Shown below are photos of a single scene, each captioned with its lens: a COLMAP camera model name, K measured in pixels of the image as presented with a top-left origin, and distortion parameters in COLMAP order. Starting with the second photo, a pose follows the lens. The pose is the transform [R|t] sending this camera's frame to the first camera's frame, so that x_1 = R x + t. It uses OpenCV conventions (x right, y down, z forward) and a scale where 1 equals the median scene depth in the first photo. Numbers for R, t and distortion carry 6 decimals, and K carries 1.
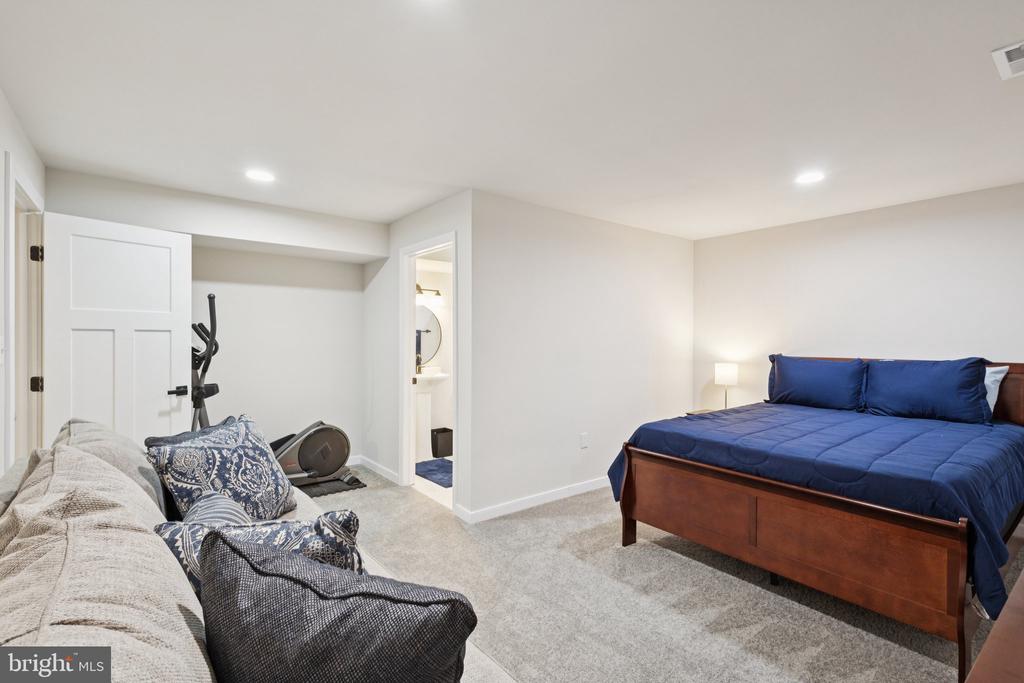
lens RADIAL K [[470.7, 0, 511.2], [0, 470.7, 340.3], [0, 0, 1]] dist [0.005492, 0.000494]
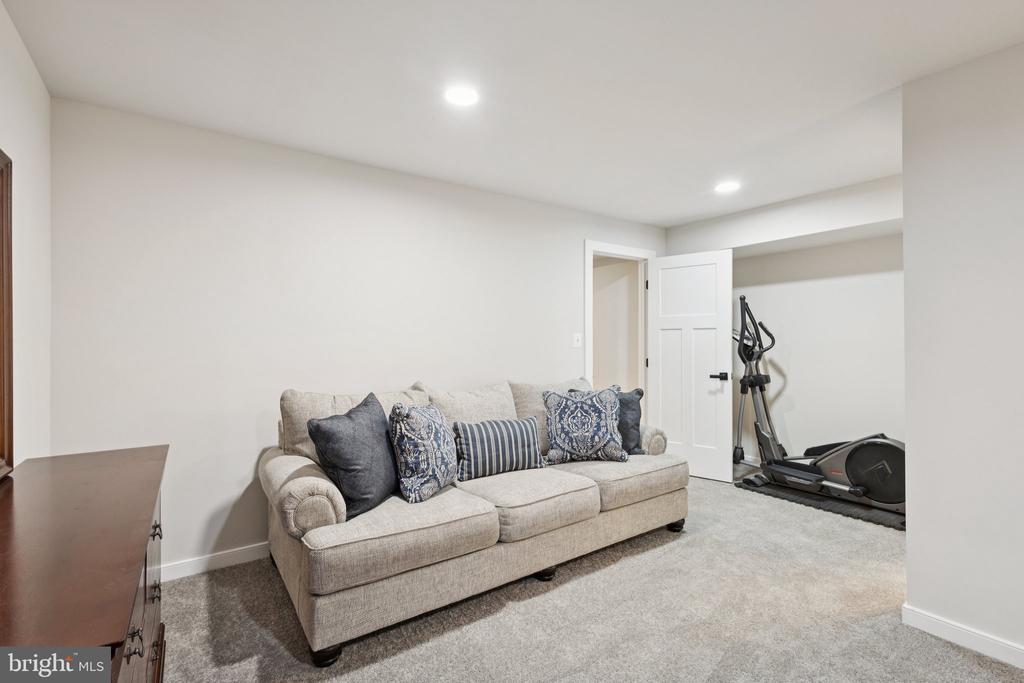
lens RADIAL K [[470.7, 0, 512.7], [0, 470.7, 341.6], [0, 0, 1]] dist [0.005492, 0.000494]
pose [[-0.060806, -0.004416, -0.998140, 0.578615], [-0.003781, 0.999984, -0.004194, 0.022653], [0.998142, 0.003519, -0.060822, 0.524625]]
